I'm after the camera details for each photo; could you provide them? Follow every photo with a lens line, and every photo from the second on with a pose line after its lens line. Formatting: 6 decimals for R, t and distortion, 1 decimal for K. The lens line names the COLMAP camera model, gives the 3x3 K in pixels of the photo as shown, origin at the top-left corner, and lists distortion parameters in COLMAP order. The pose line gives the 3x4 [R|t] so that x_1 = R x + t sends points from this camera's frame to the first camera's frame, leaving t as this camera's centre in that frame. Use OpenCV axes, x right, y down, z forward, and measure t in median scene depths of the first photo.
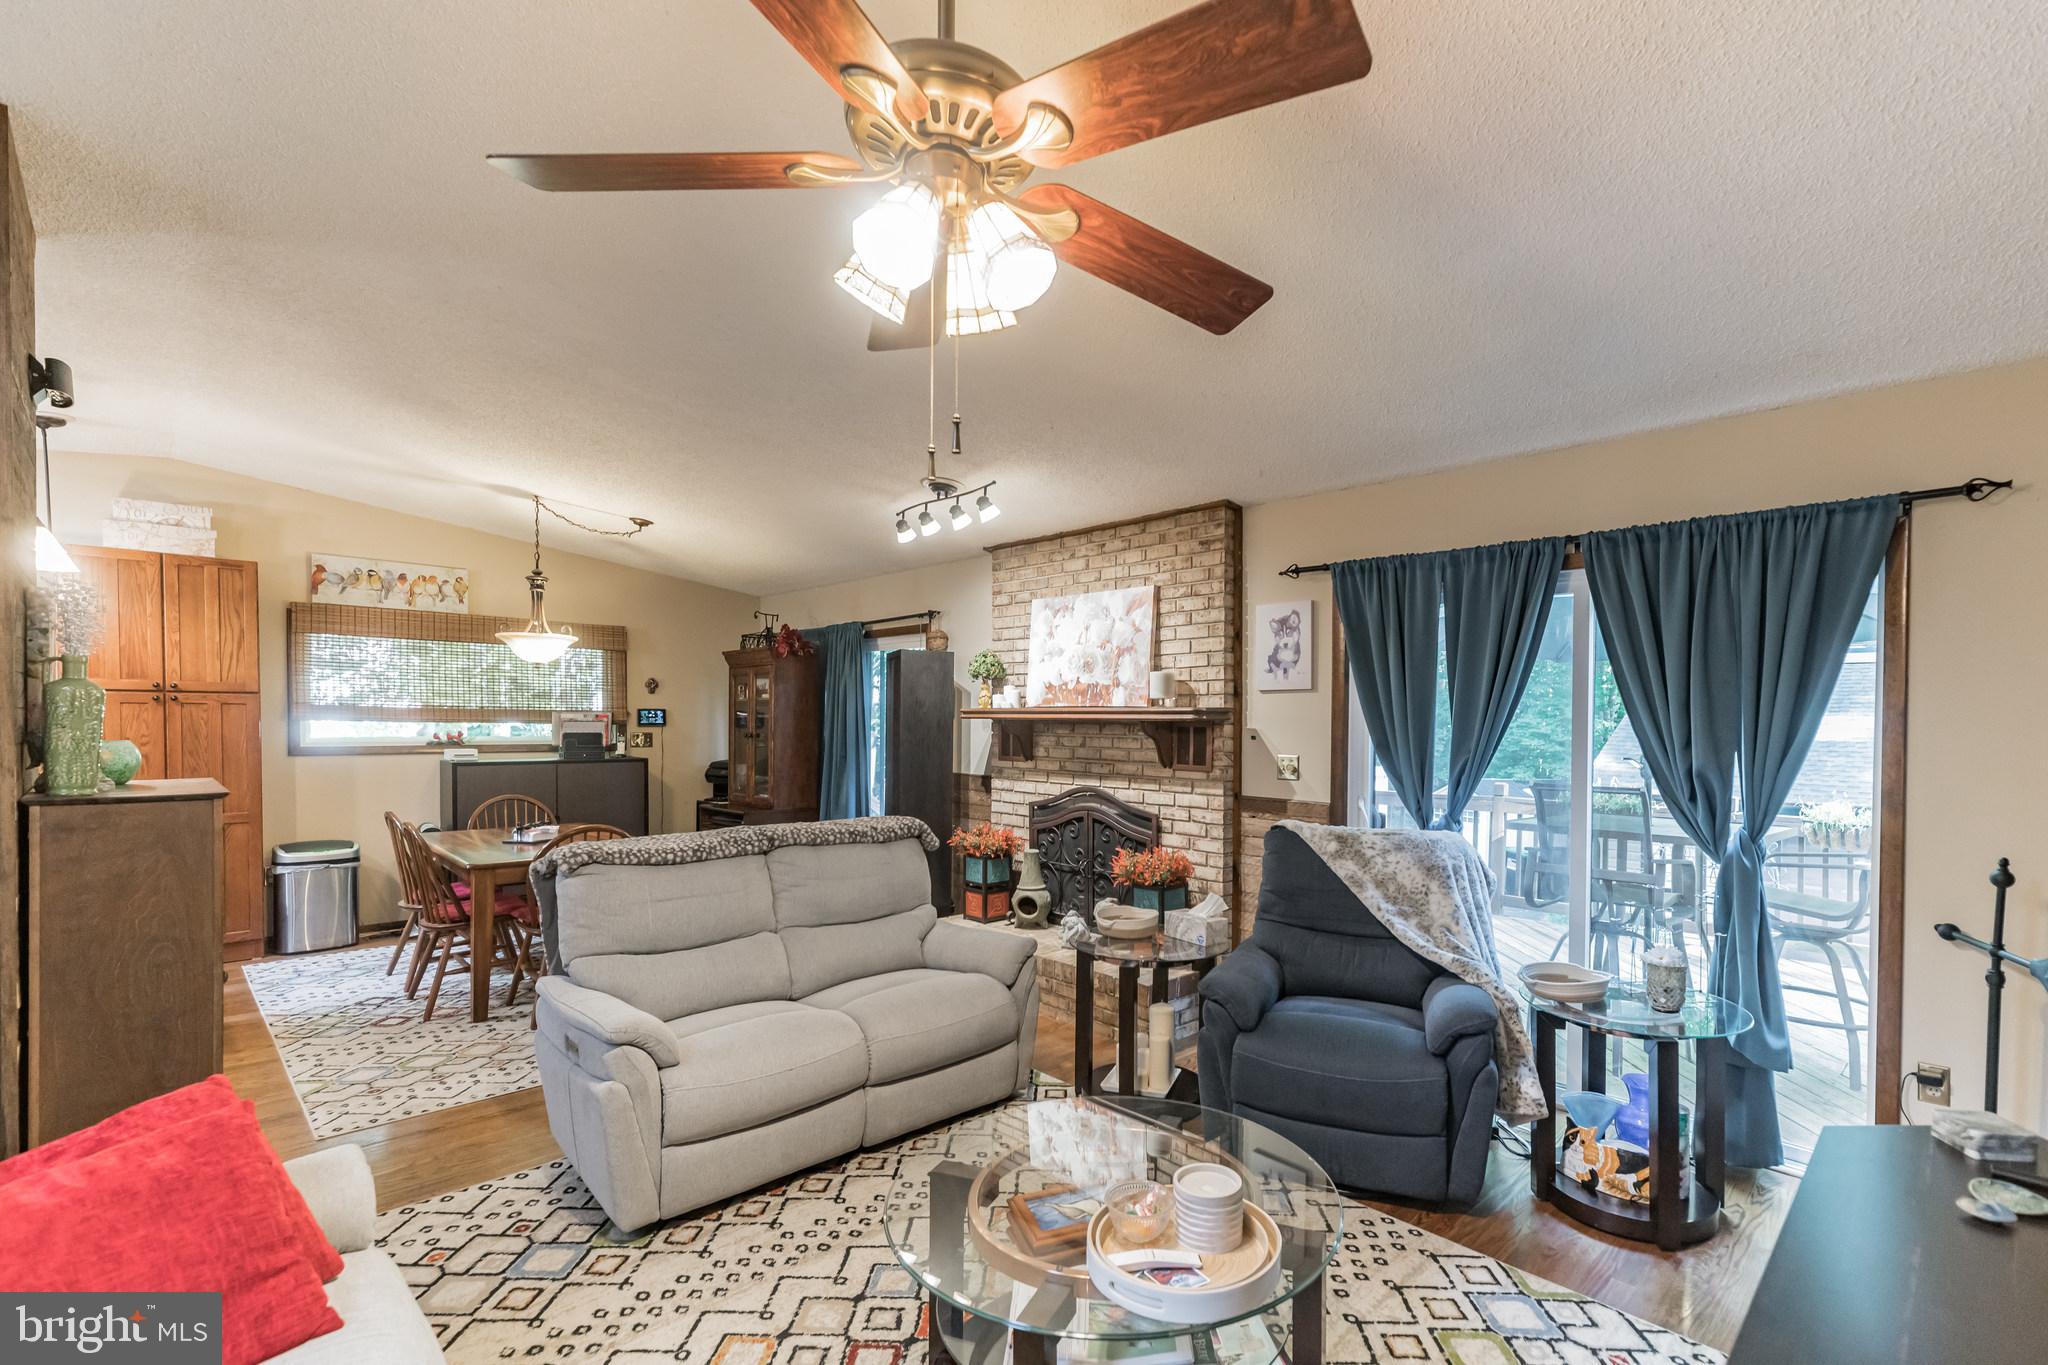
lens RADIAL K [[878.5, 0, 1028.1], [0, 878.5, 739.5], [0, 0, 1]] dist [0.001208, 0.000257]
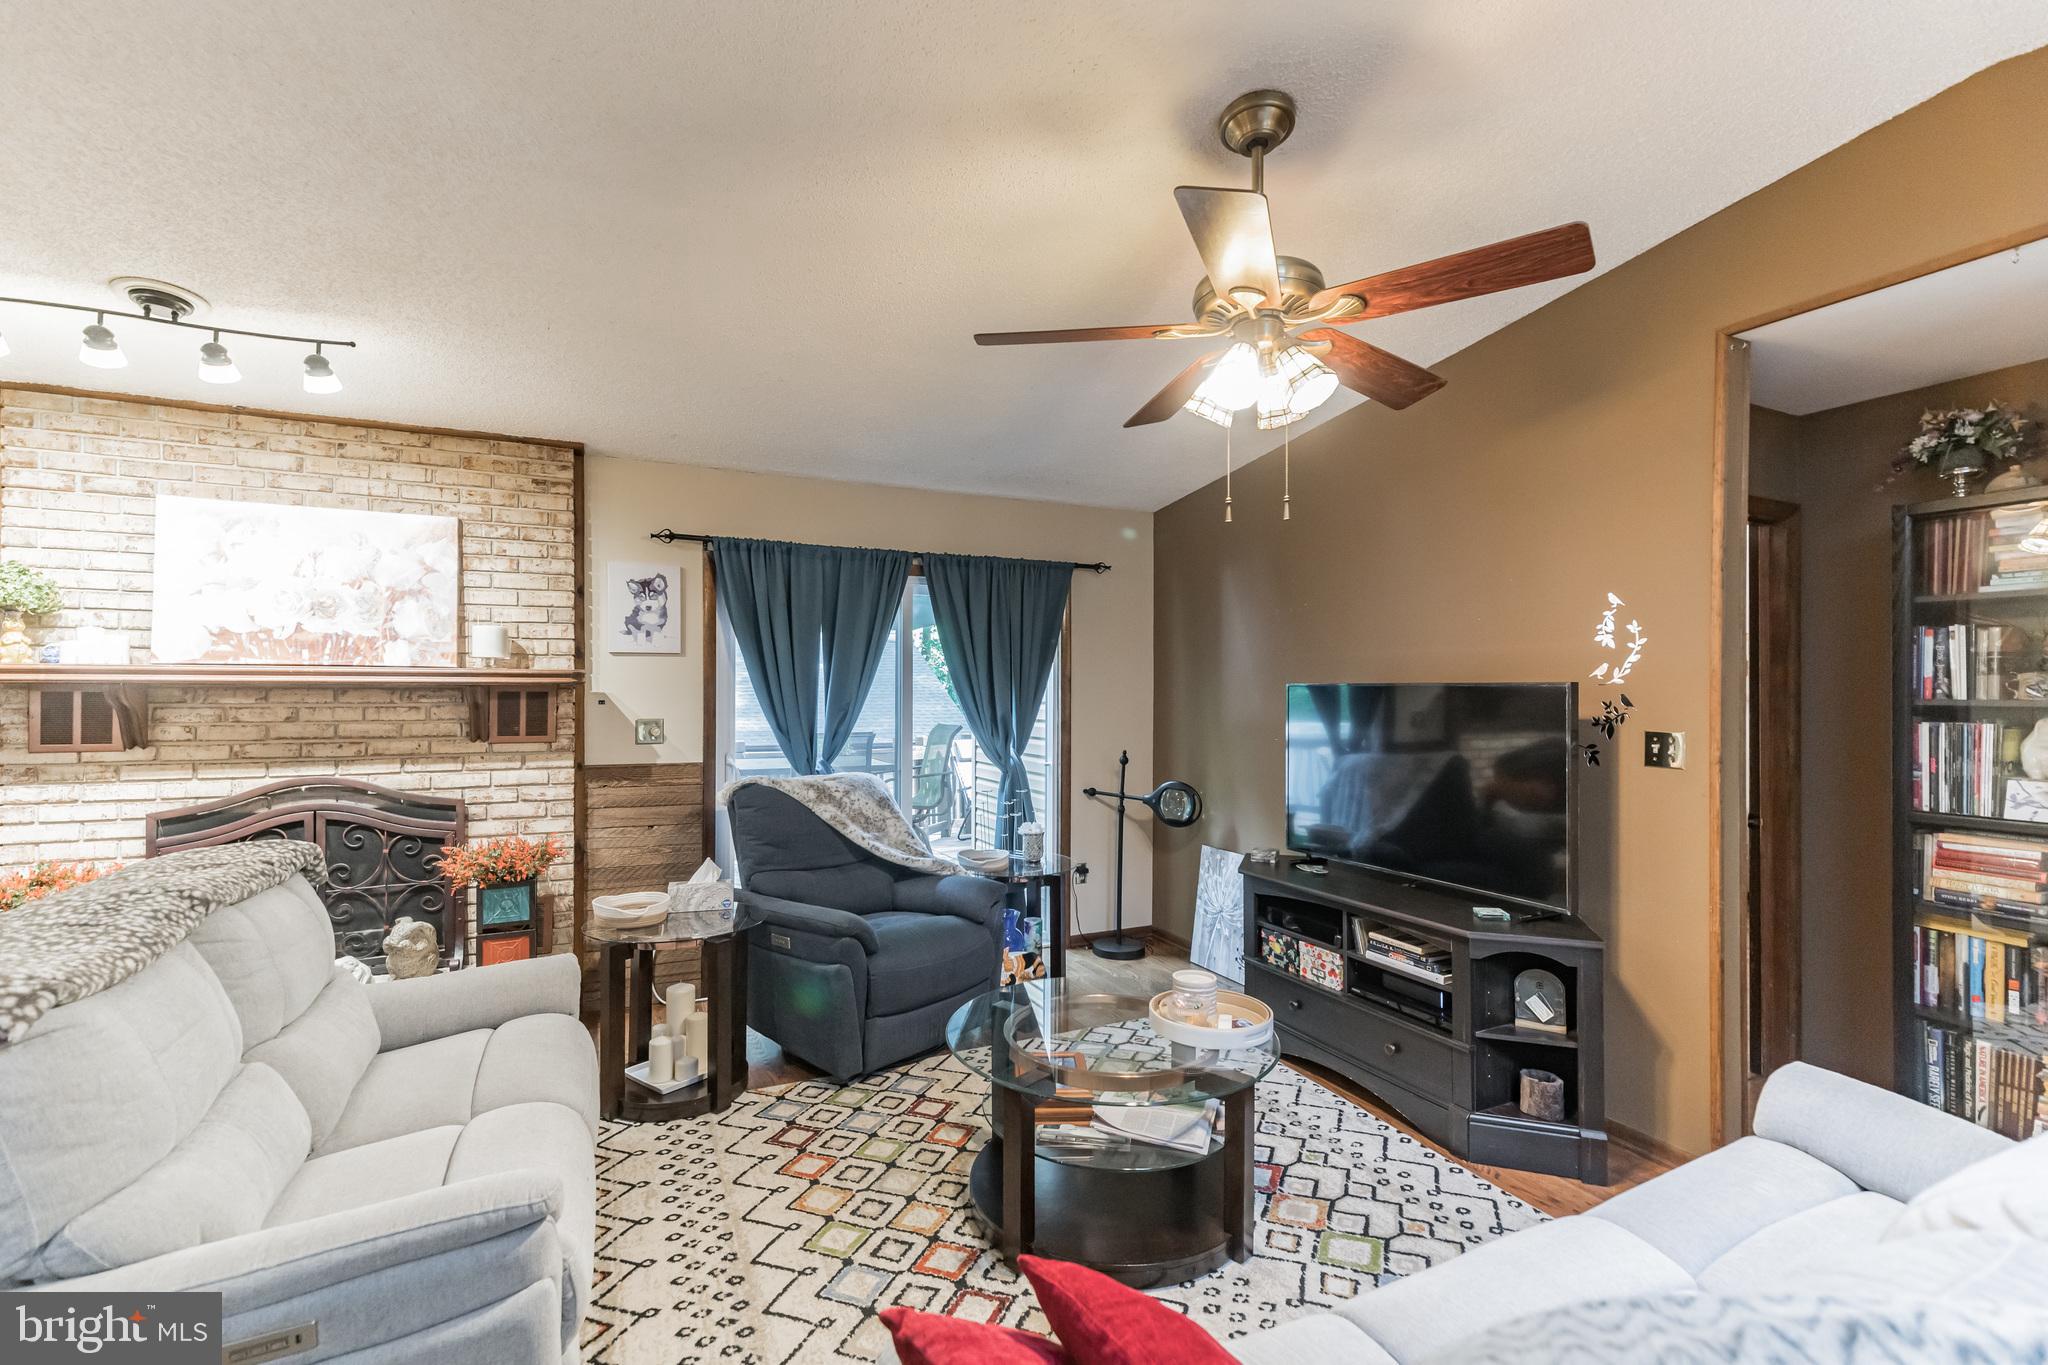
lens RADIAL K [[896.6, 0, 1021.4], [0, 896.6, 695.7], [0, 0, 1]] dist [0.000946, 0.000217]
pose [[0.363911, -0.016316, 0.931291, -0.462479], [0.019720, 0.999757, 0.009810, -0.009488], [-0.931225, 0.014795, 0.364144, 0.226743]]
